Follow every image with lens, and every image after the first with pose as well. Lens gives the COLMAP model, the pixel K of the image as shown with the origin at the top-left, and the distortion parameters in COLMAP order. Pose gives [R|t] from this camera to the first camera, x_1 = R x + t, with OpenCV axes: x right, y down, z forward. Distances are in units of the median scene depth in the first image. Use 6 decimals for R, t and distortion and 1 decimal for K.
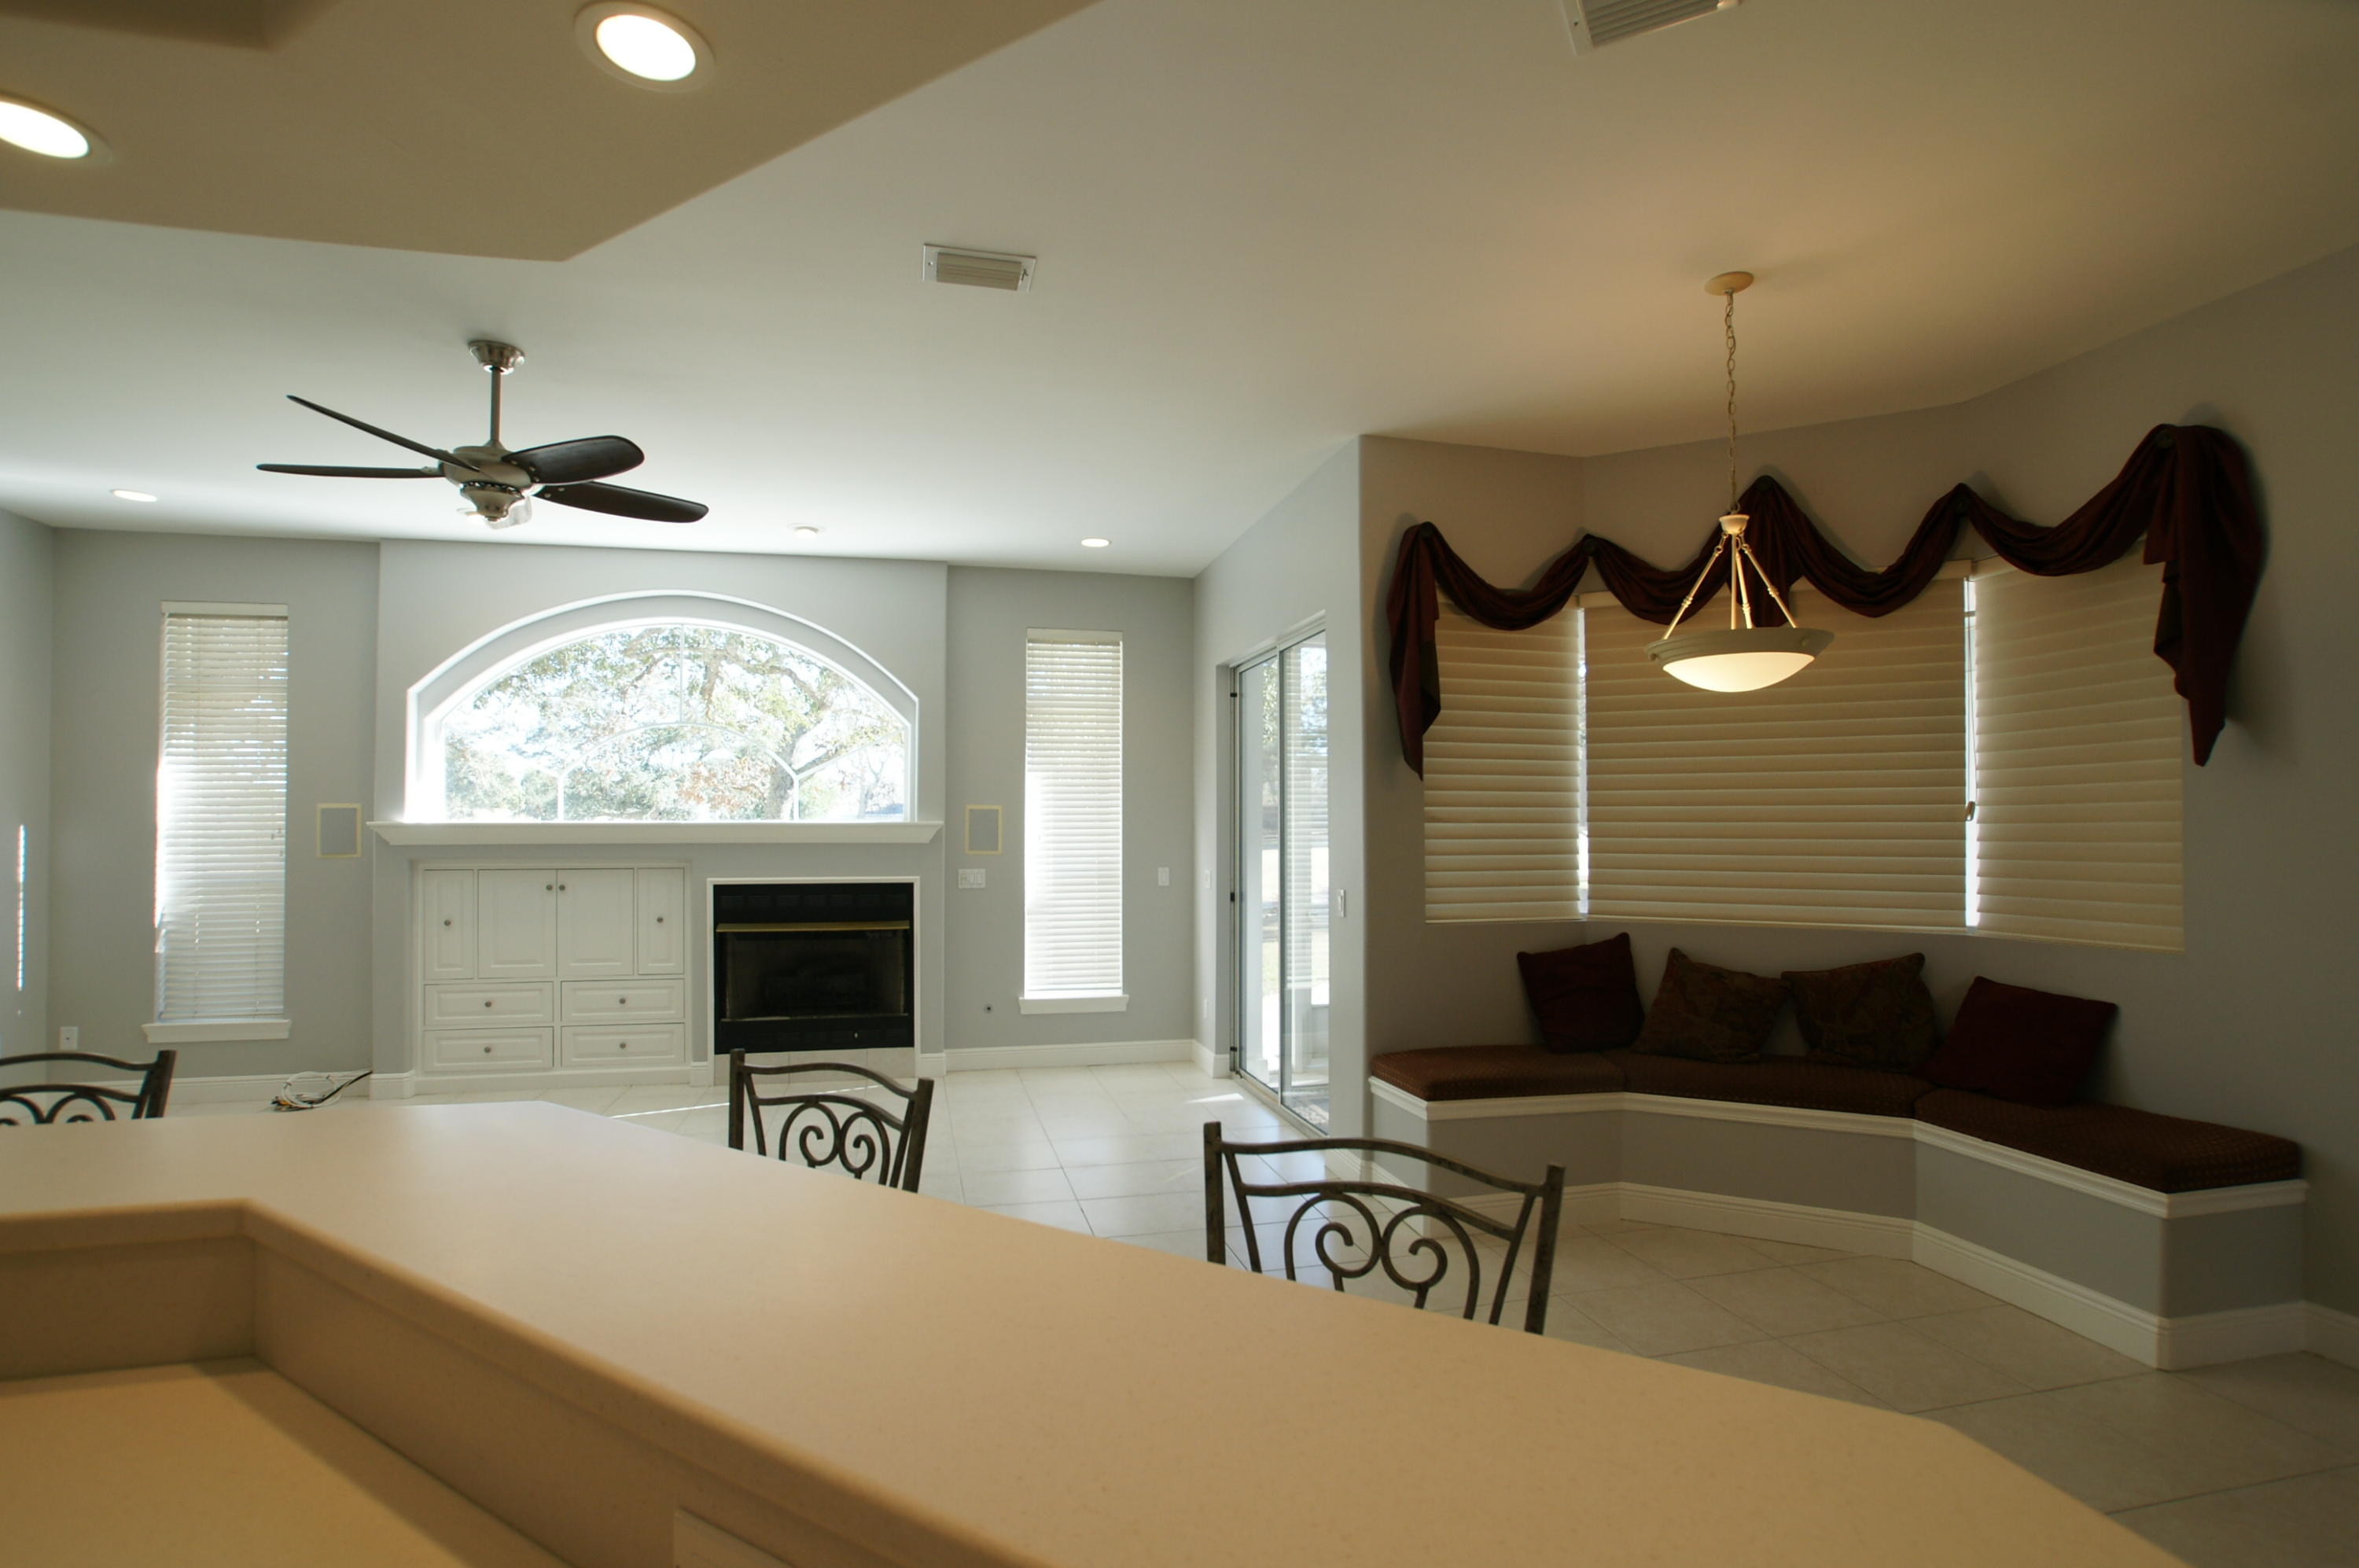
lens RADIAL K [[1097.5, 0, 1218.9], [0, 1097.5, 822.4], [0, 0, 1]] dist [-0.056630, 0.029137]
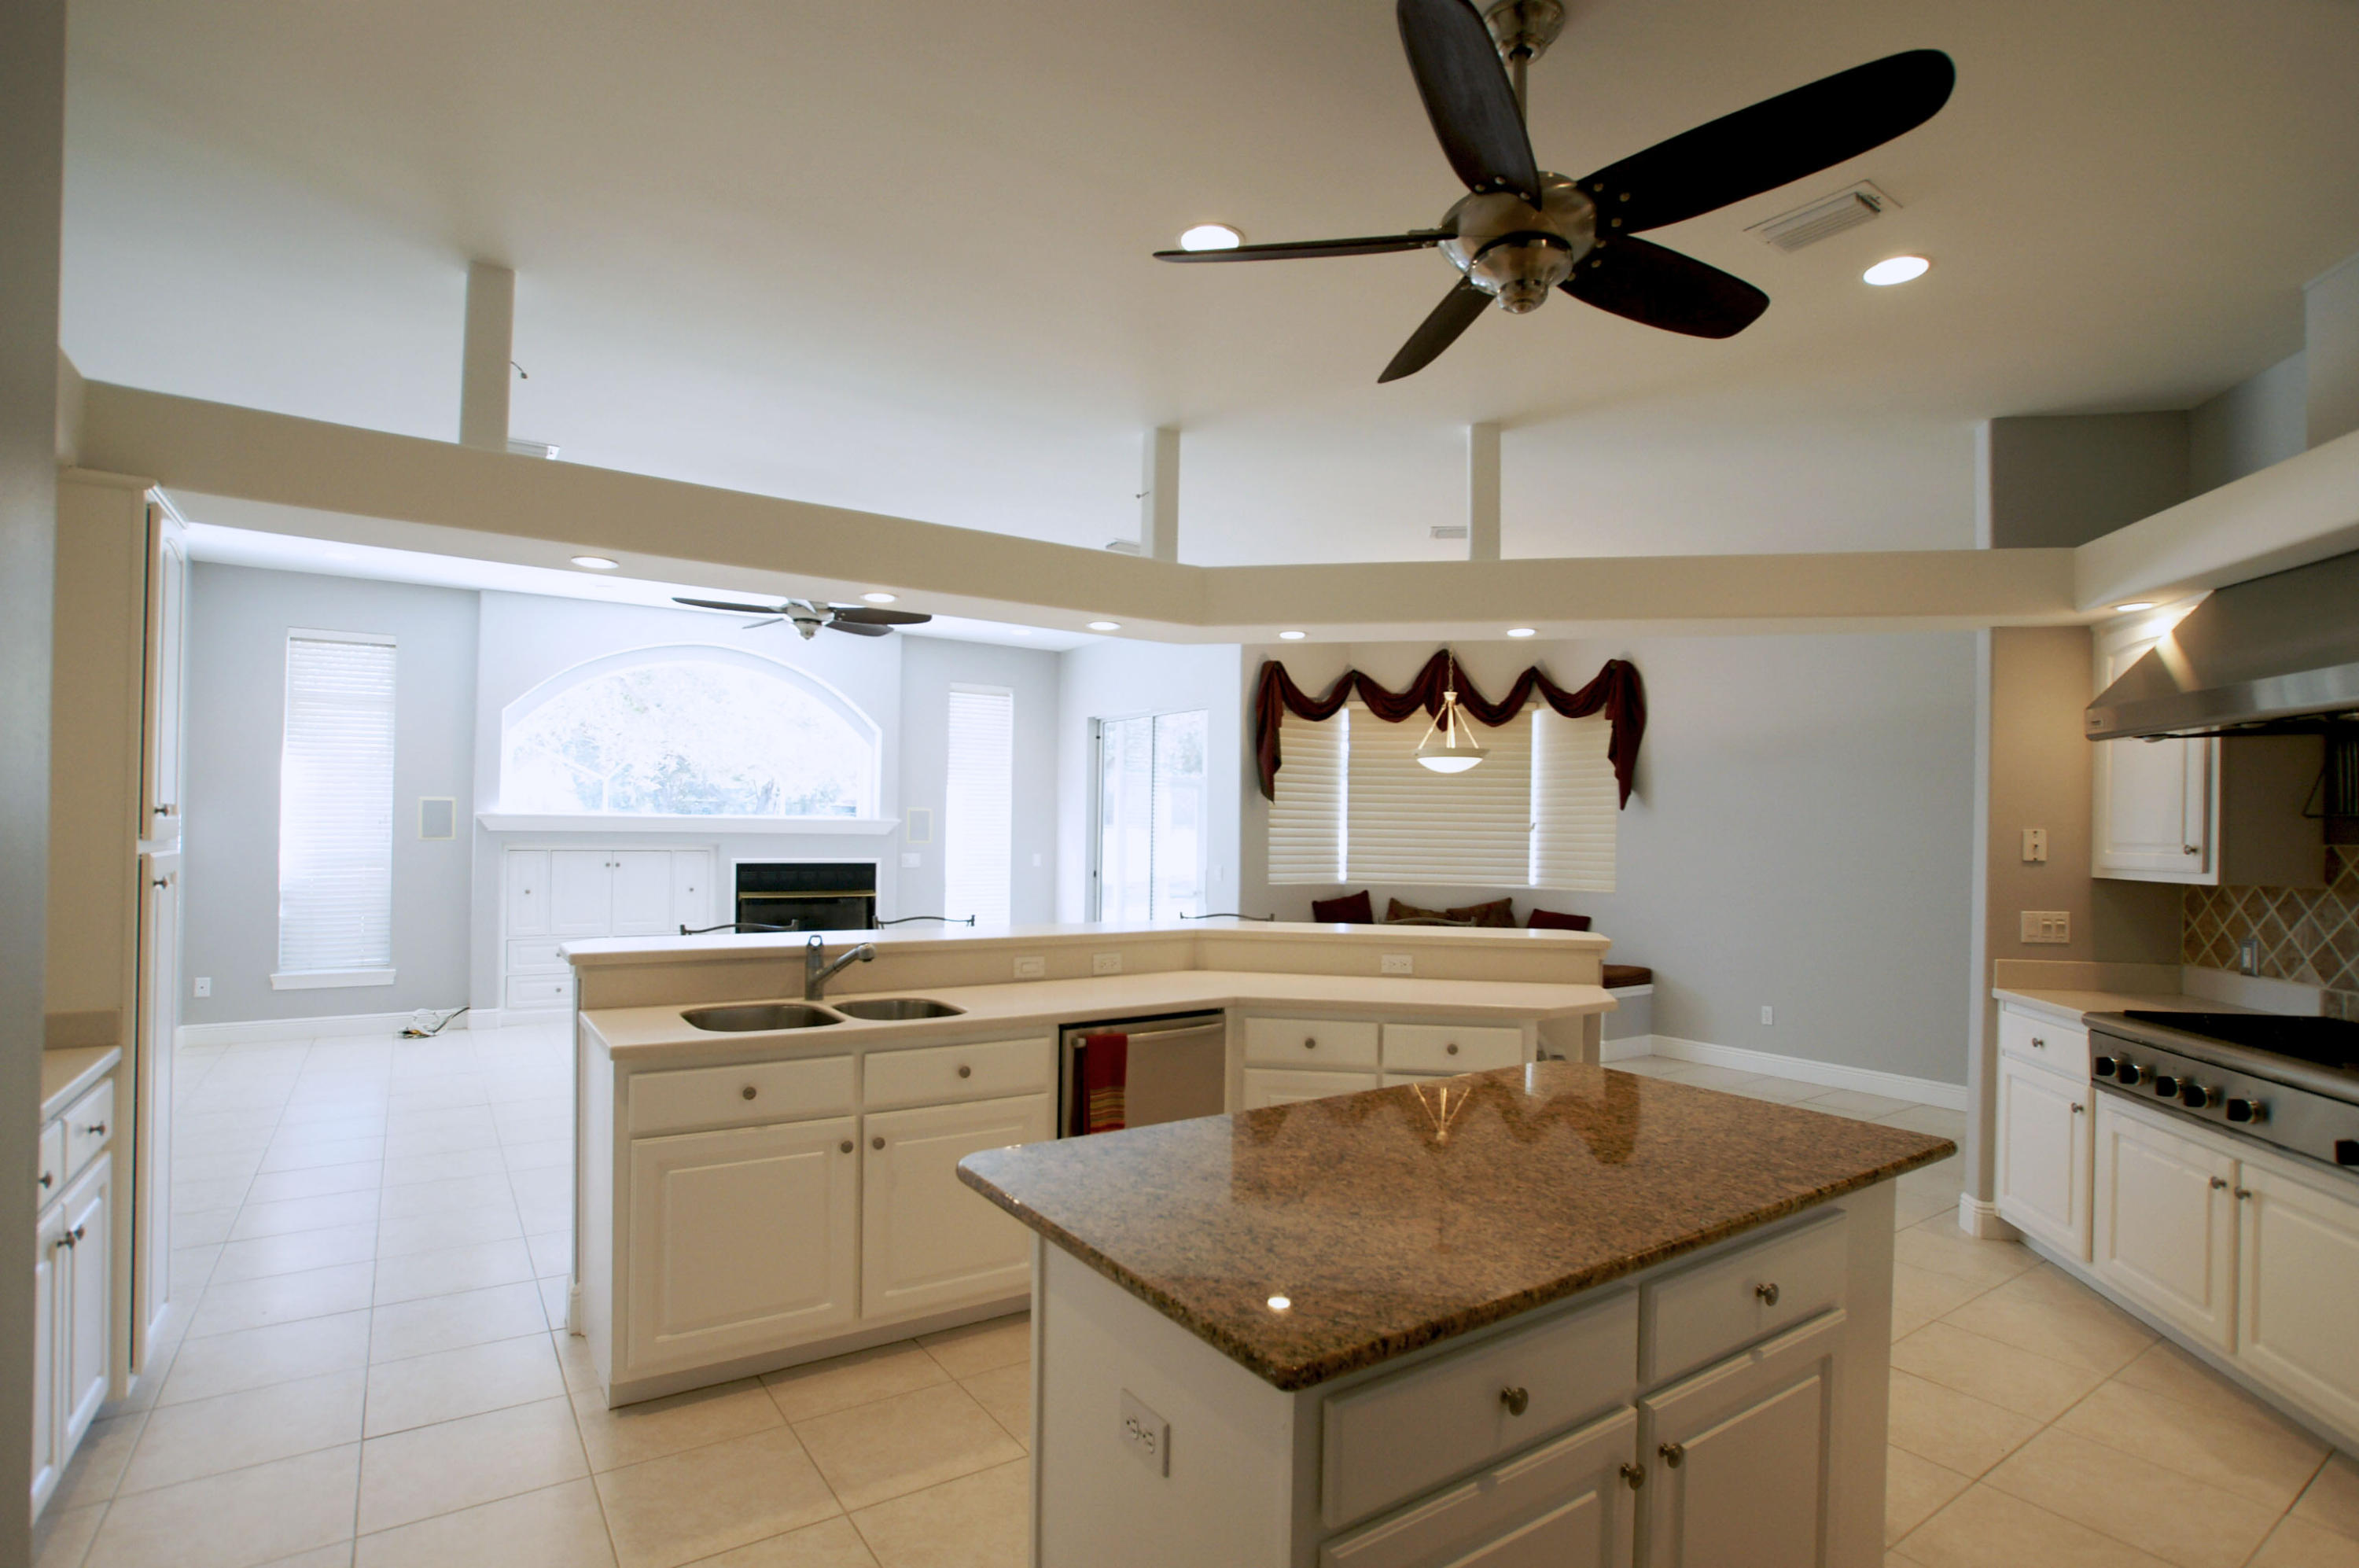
lens RADIAL K [[1097.5, 0, 1218.9], [0, 1097.5, 822.4], [0, 0, 1]] dist [-0.056630, 0.029137]
pose [[0.933923, 0.018234, 0.357009, -0.510378], [-0.019356, 0.999813, -0.000430, -0.005639], [-0.356950, -0.006508, 0.934101, -0.616915]]
